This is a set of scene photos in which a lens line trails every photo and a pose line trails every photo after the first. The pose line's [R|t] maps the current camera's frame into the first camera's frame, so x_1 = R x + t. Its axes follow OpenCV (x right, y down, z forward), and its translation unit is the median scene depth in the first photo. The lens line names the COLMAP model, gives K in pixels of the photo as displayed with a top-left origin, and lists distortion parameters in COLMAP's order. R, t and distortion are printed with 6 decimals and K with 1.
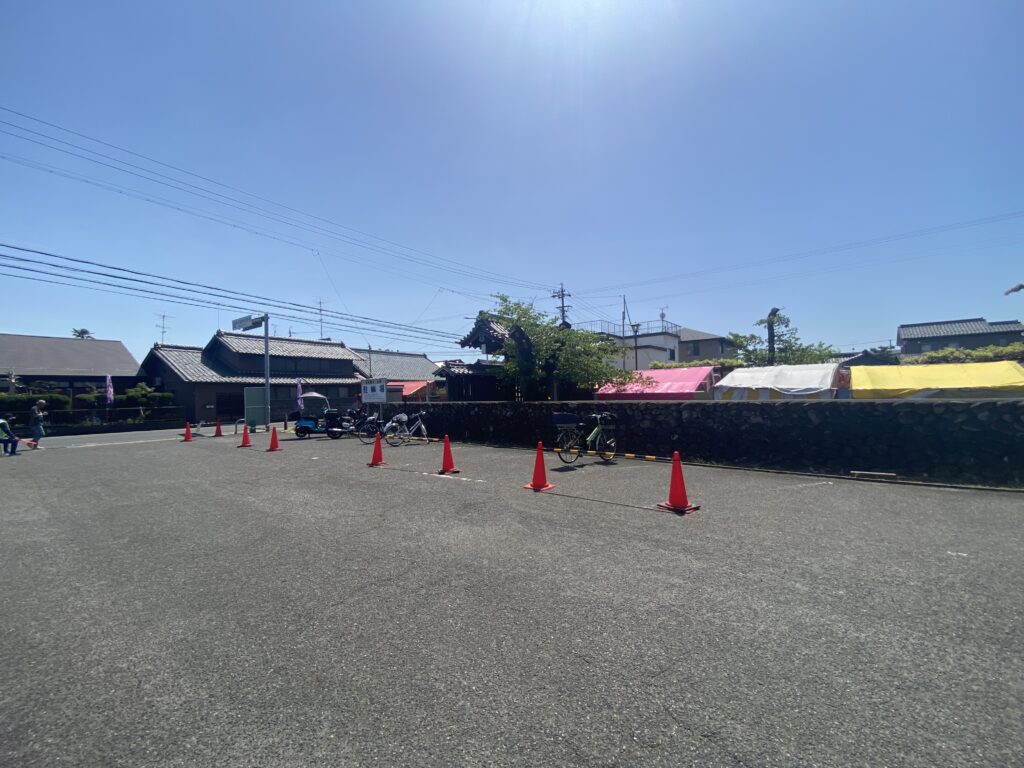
lens RADIAL K [[386.2, 0, 513.3], [0, 386.2, 425.0], [0, 0, 1]] dist [-0.002828, -0.000434]
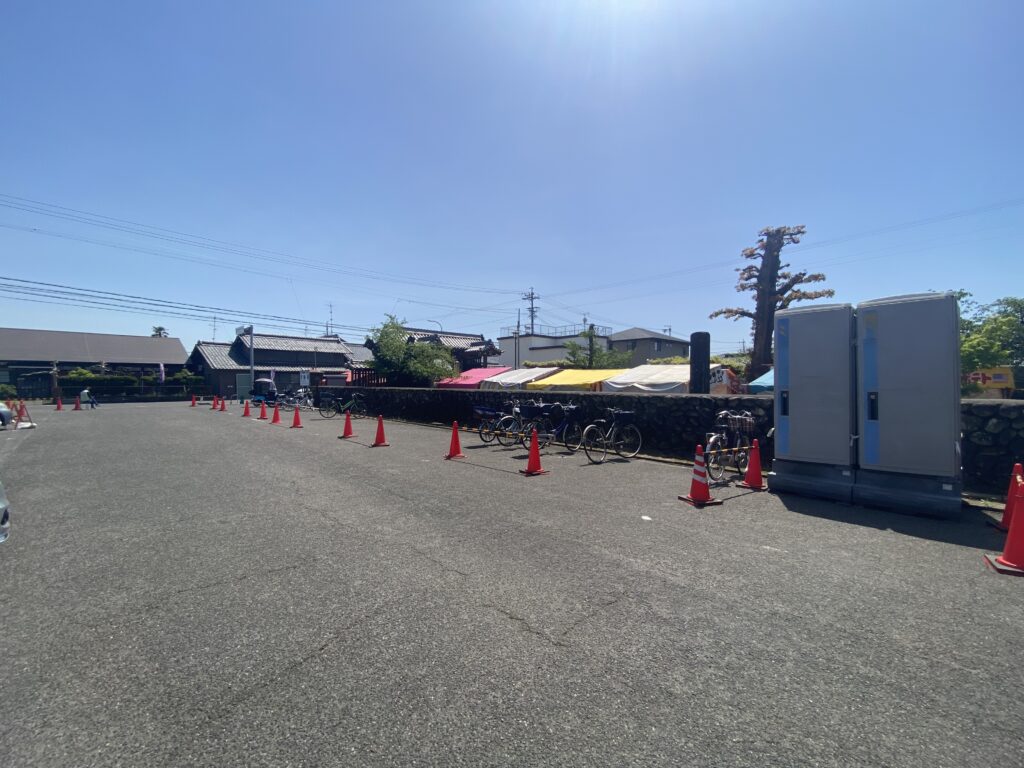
lens RADIAL K [[412.7, 0, 512.0], [0, 412.7, 384.0], [0, 0, 1]] dist [0.001042, 0.000087]
pose [[0.985891, 0.025327, -0.165460, 0.436385], [-0.038779, 0.996153, -0.078584, 0.017019], [0.162834, 0.083891, 0.983081, -0.269443]]
